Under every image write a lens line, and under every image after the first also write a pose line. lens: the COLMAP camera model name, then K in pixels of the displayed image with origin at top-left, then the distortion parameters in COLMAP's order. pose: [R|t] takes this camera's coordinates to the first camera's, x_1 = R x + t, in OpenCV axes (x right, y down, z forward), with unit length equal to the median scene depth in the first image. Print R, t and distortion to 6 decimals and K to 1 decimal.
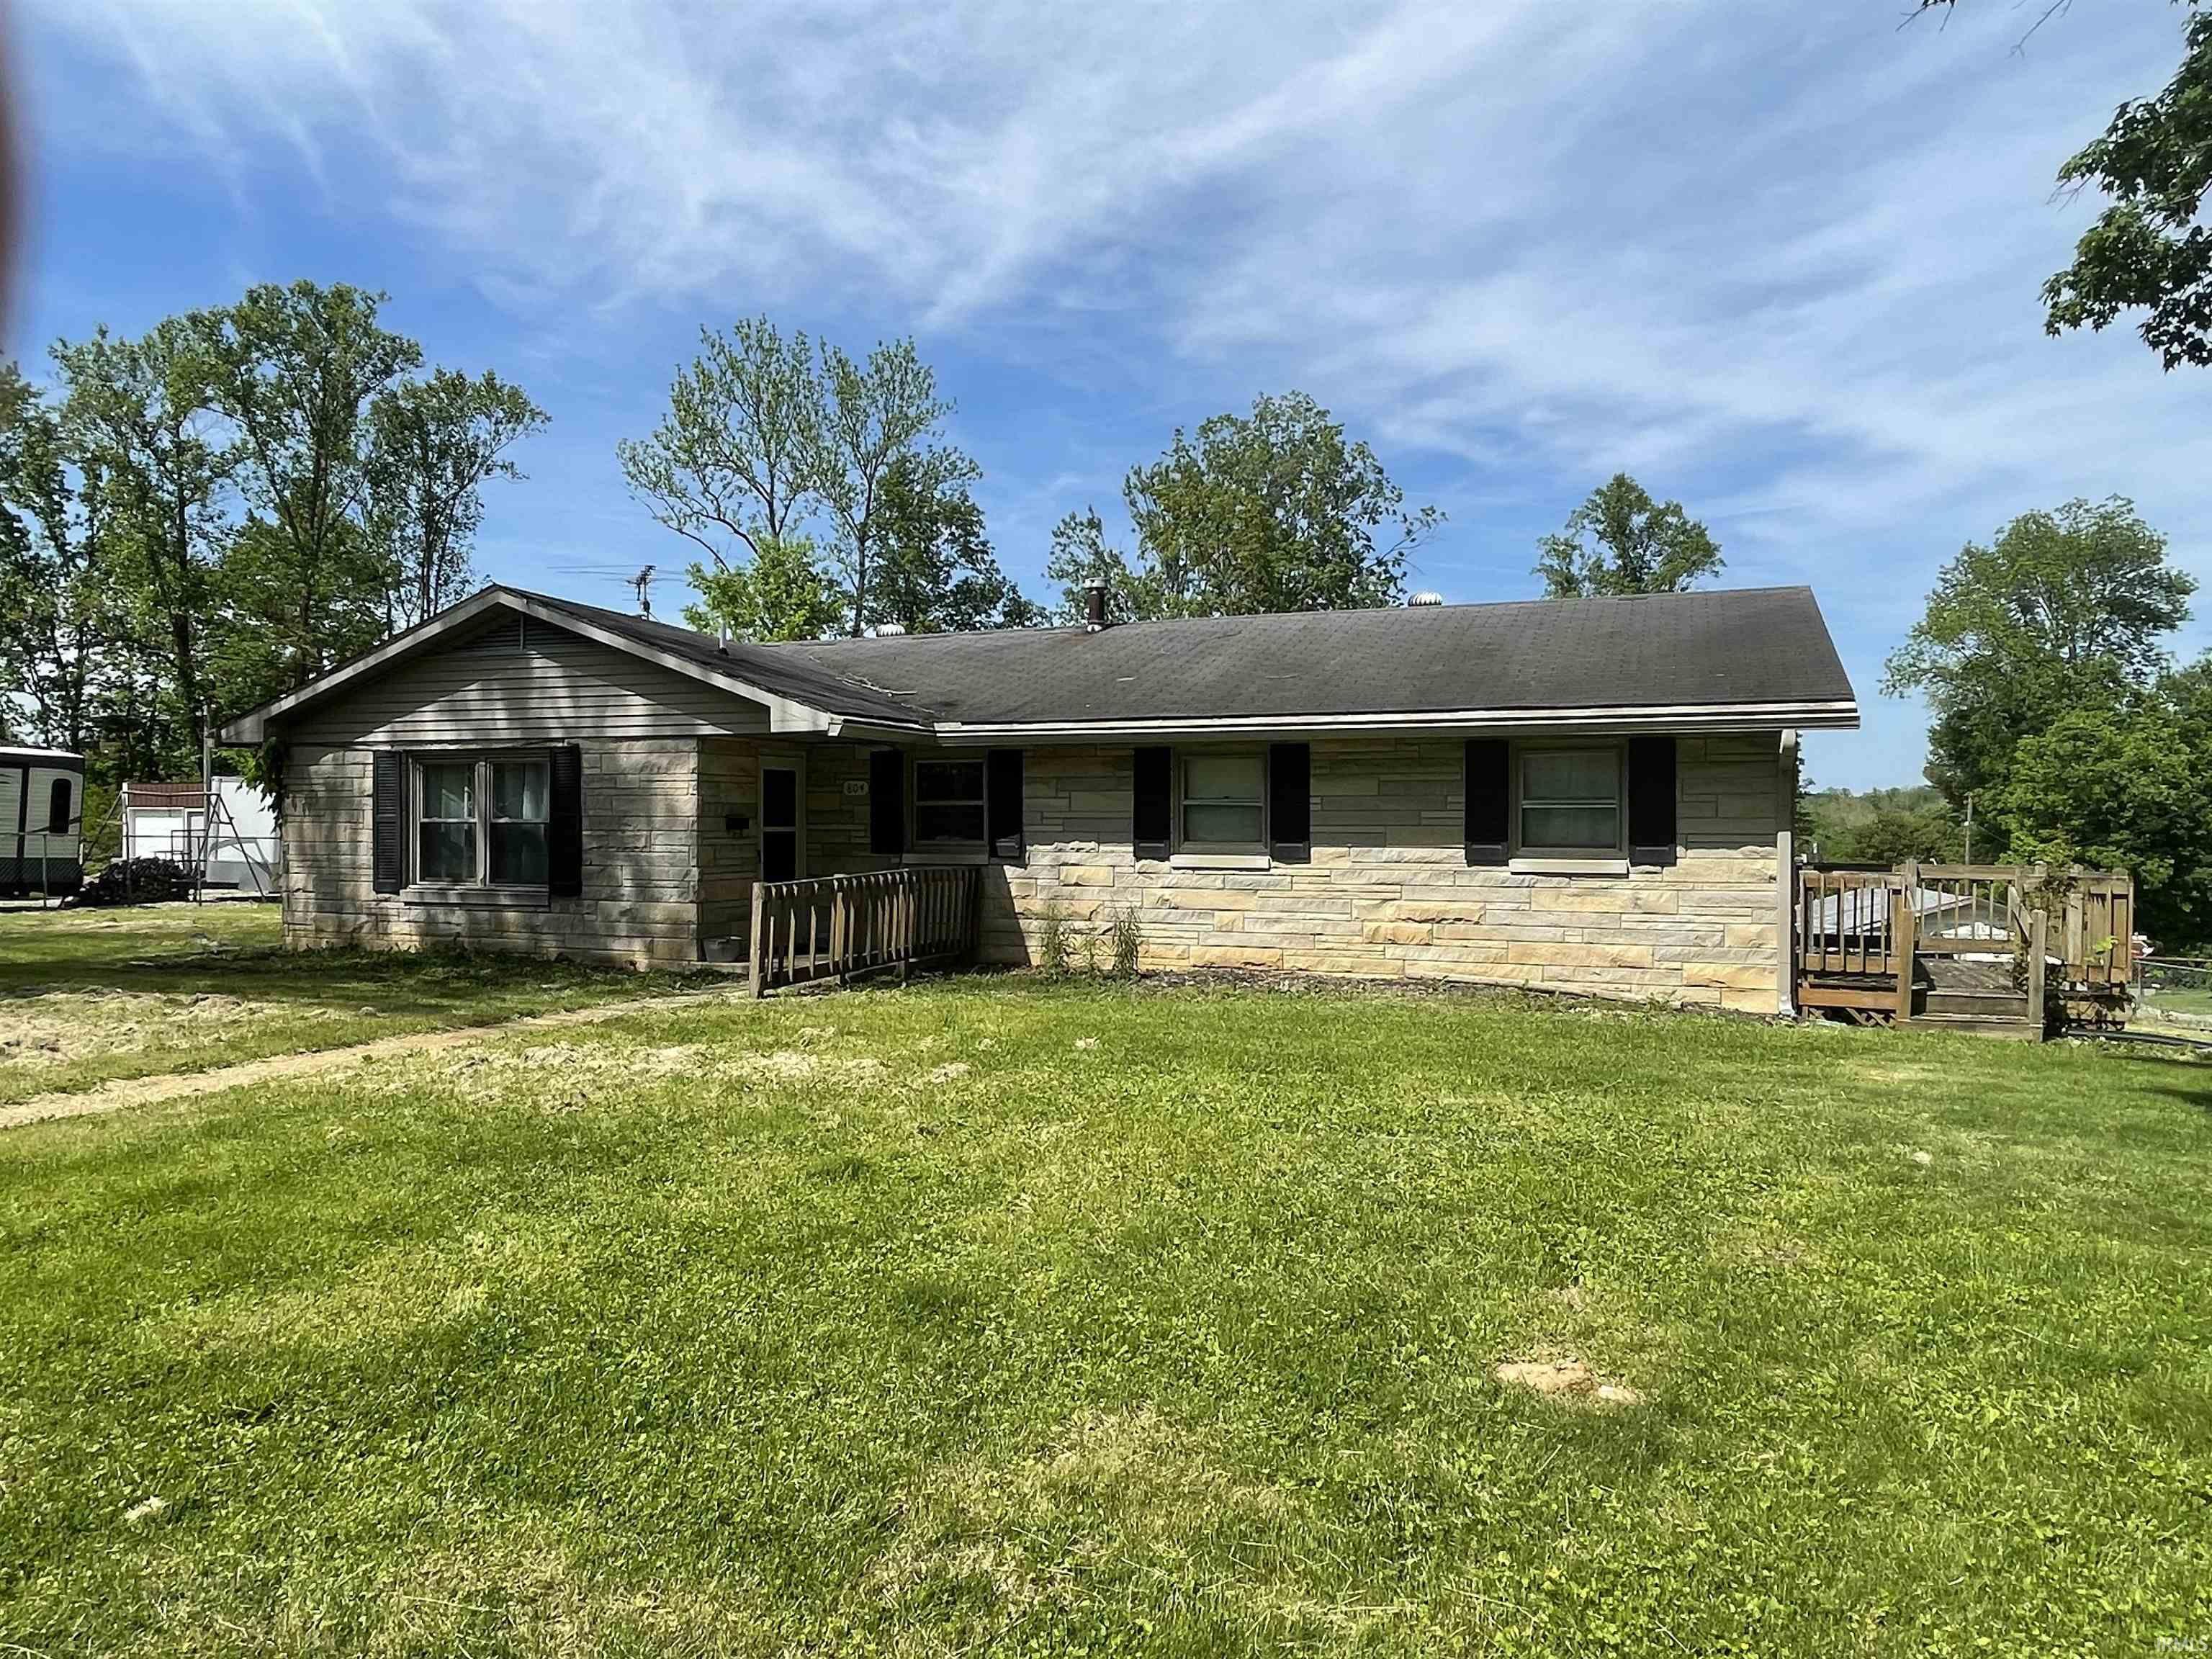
lens RADIAL K [[1474.3, 0, 1106.0], [0, 1474.3, 829.5], [0, 0, 1]] dist [0.002433, 0.000282]
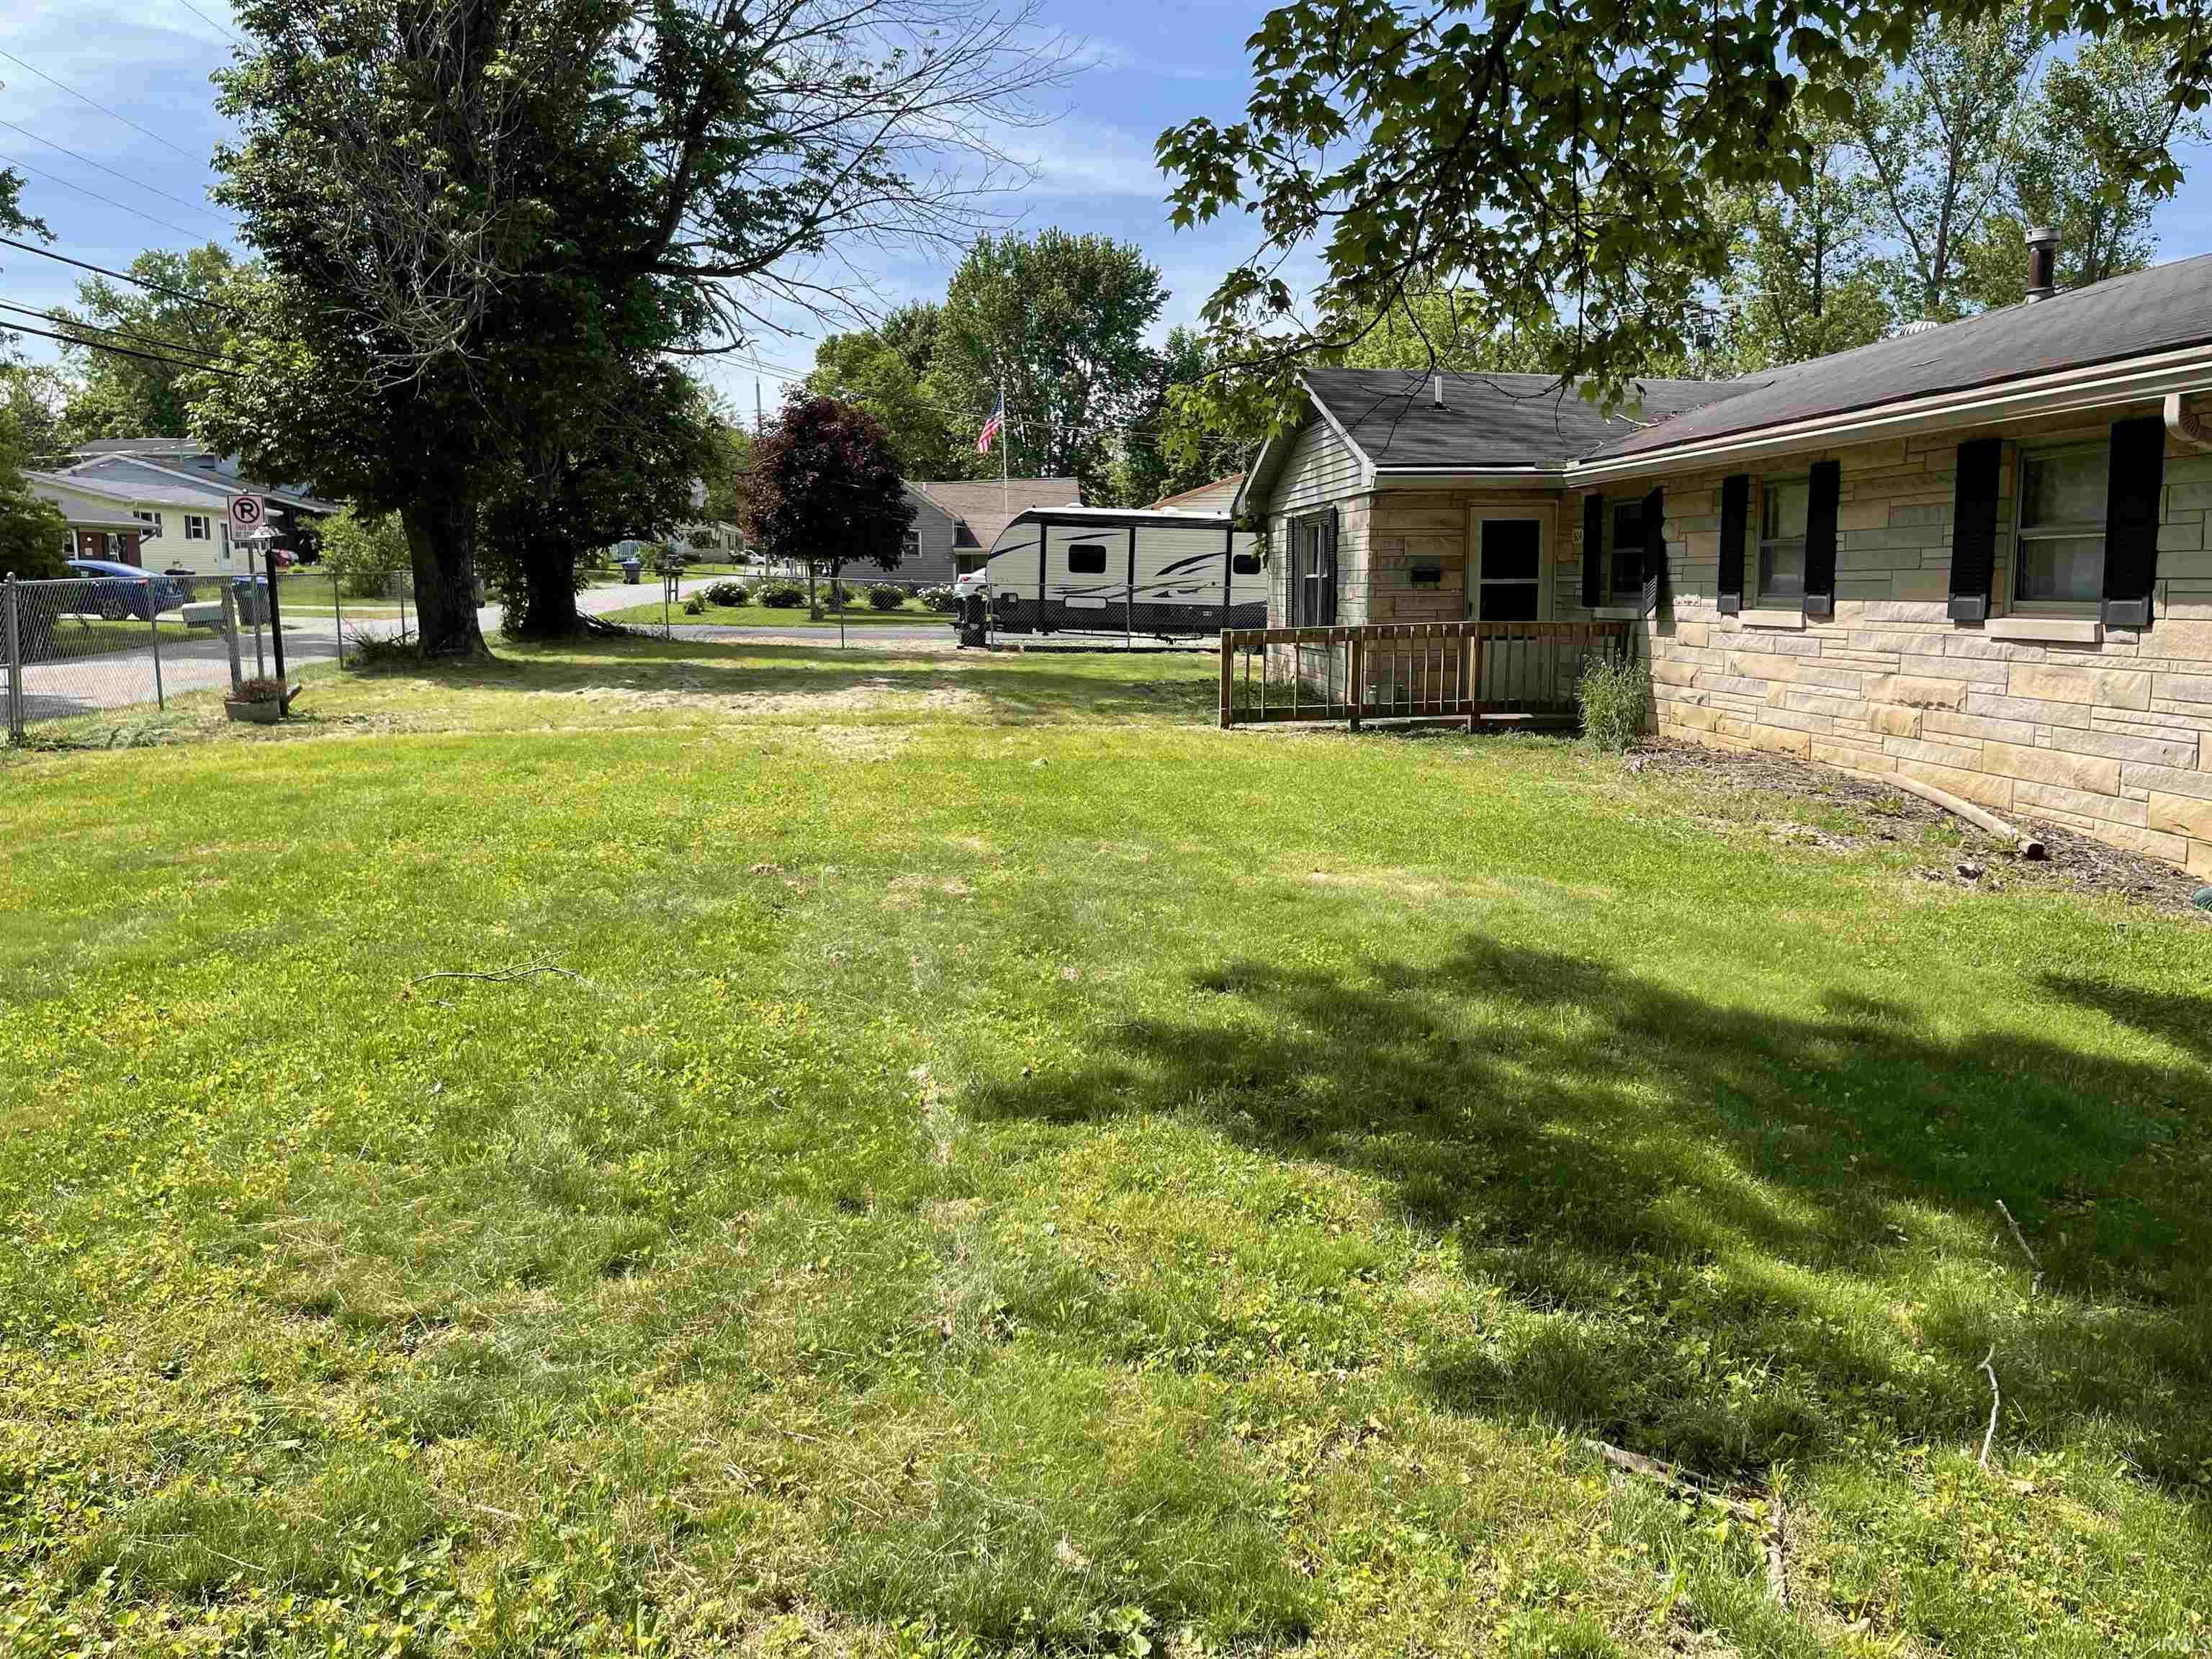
lens RADIAL K [[1673.0, 0, 1106.0], [0, 1673.0, 829.5], [0, 0, 1]] dist [-0.001411, -0.001470]
pose [[0.462528, 0.123874, -0.877908, 0.765990], [0.001956, 0.990046, 0.140727, 0.007241], [0.886602, -0.066808, 0.457682, 0.280180]]
